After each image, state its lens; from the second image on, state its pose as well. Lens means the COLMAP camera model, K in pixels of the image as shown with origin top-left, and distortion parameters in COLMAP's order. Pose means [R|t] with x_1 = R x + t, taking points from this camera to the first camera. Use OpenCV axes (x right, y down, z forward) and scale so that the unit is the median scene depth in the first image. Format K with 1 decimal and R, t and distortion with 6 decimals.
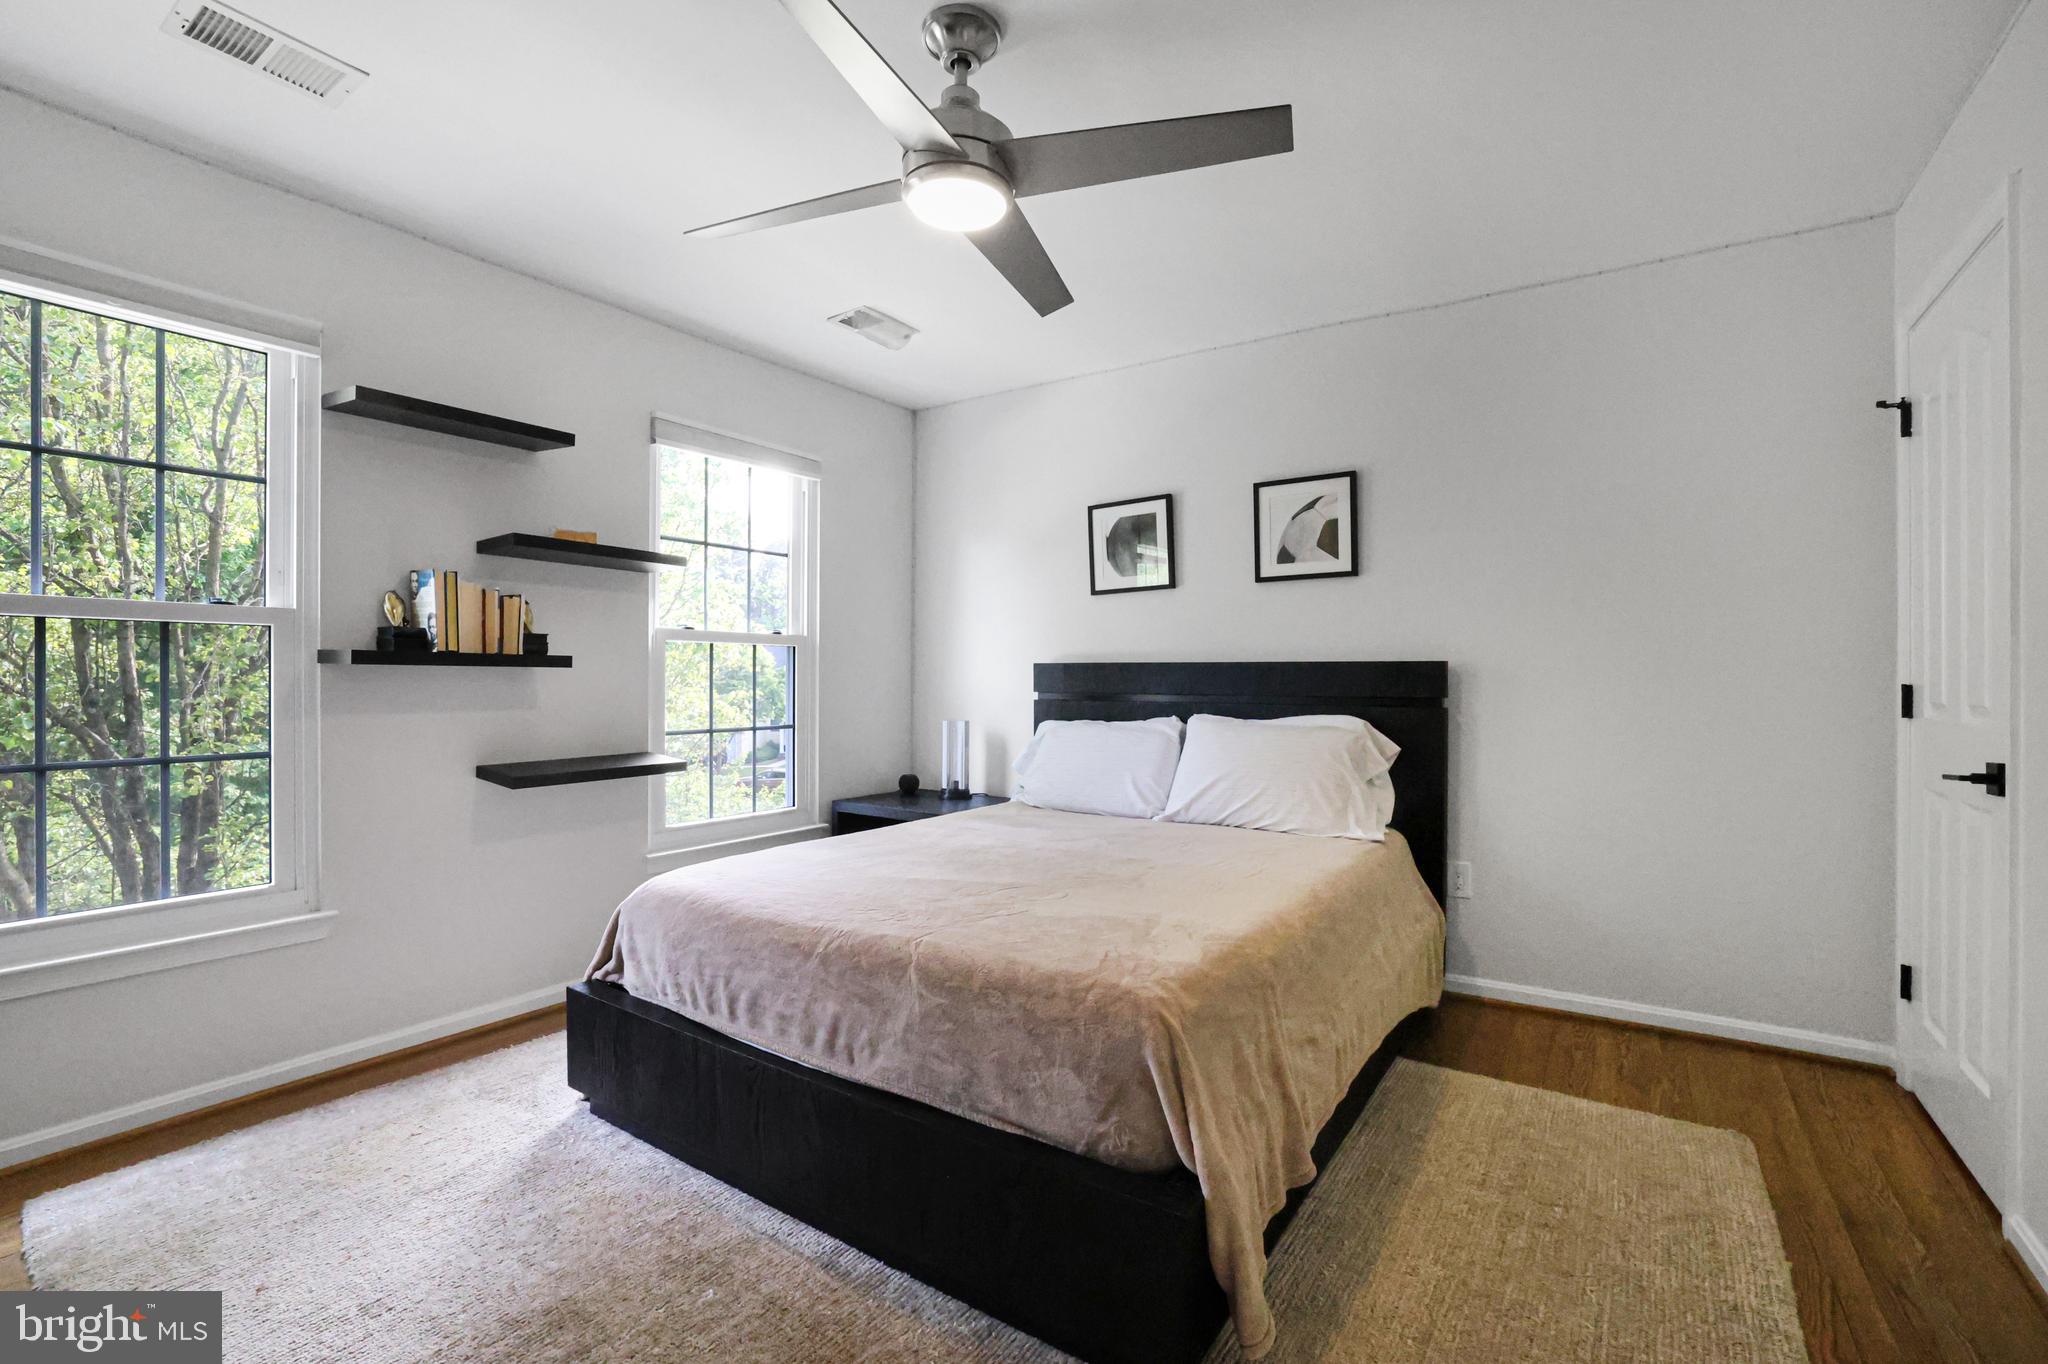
lens RADIAL K [[899.5, 0, 1024.0], [0, 899.5, 682.0], [0, 0, 1]] dist [-0.050520, 0.019188]
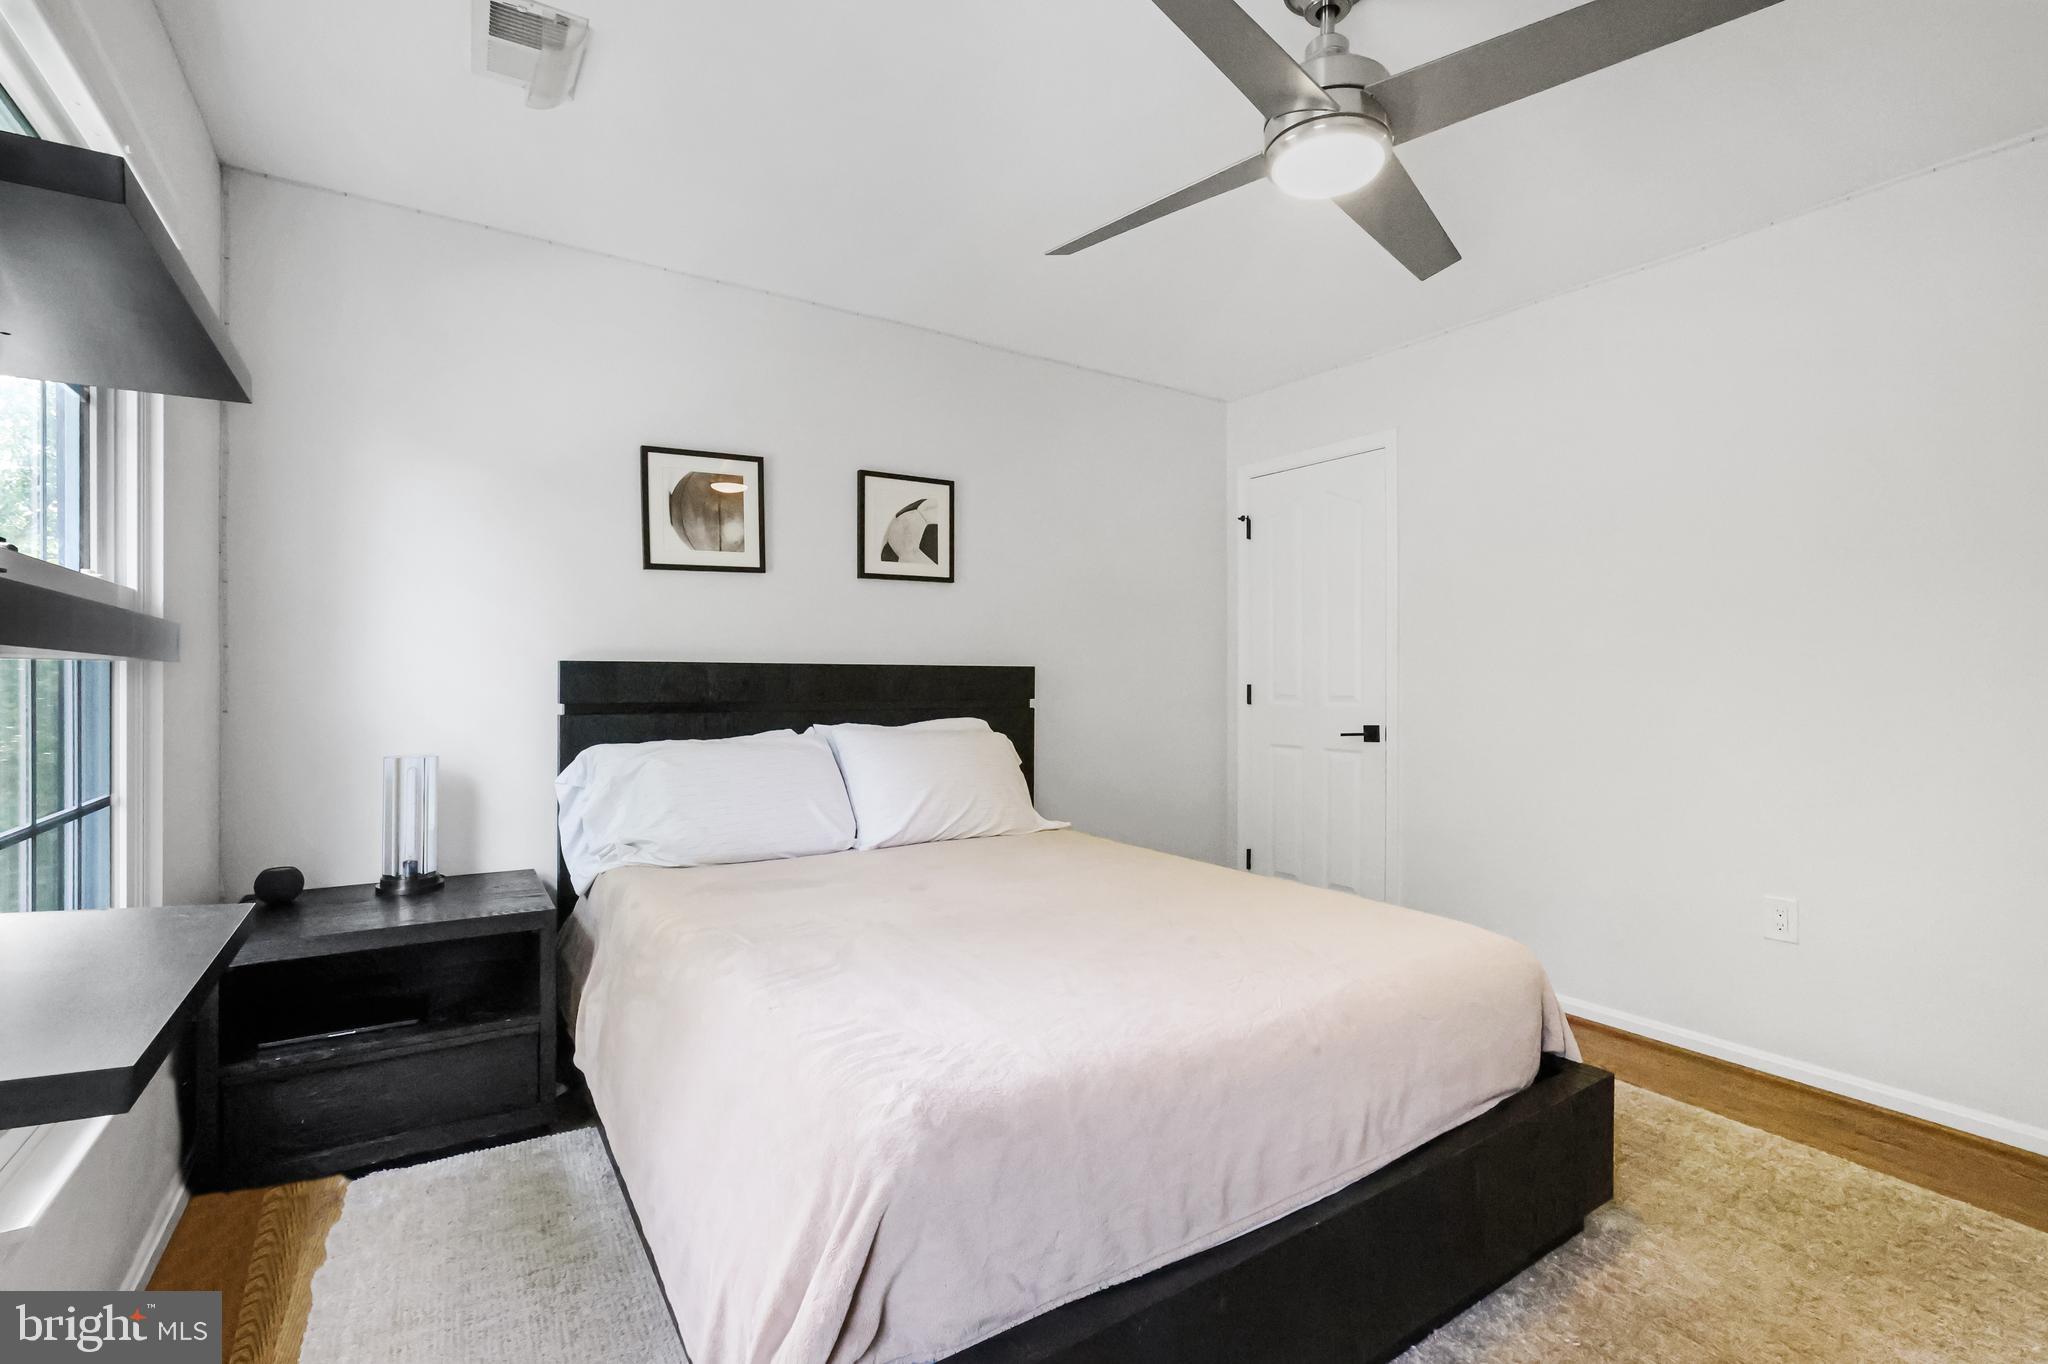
lens RADIAL K [[899.5, 0, 1024.0], [0, 899.5, 682.0], [0, 0, 1]] dist [-0.050520, 0.019188]
pose [[0.394532, -0.004454, 0.918872, -0.525100], [0.004534, 0.999986, 0.002901, -0.006263], [-0.918871, 0.003021, 0.394546, 0.486475]]
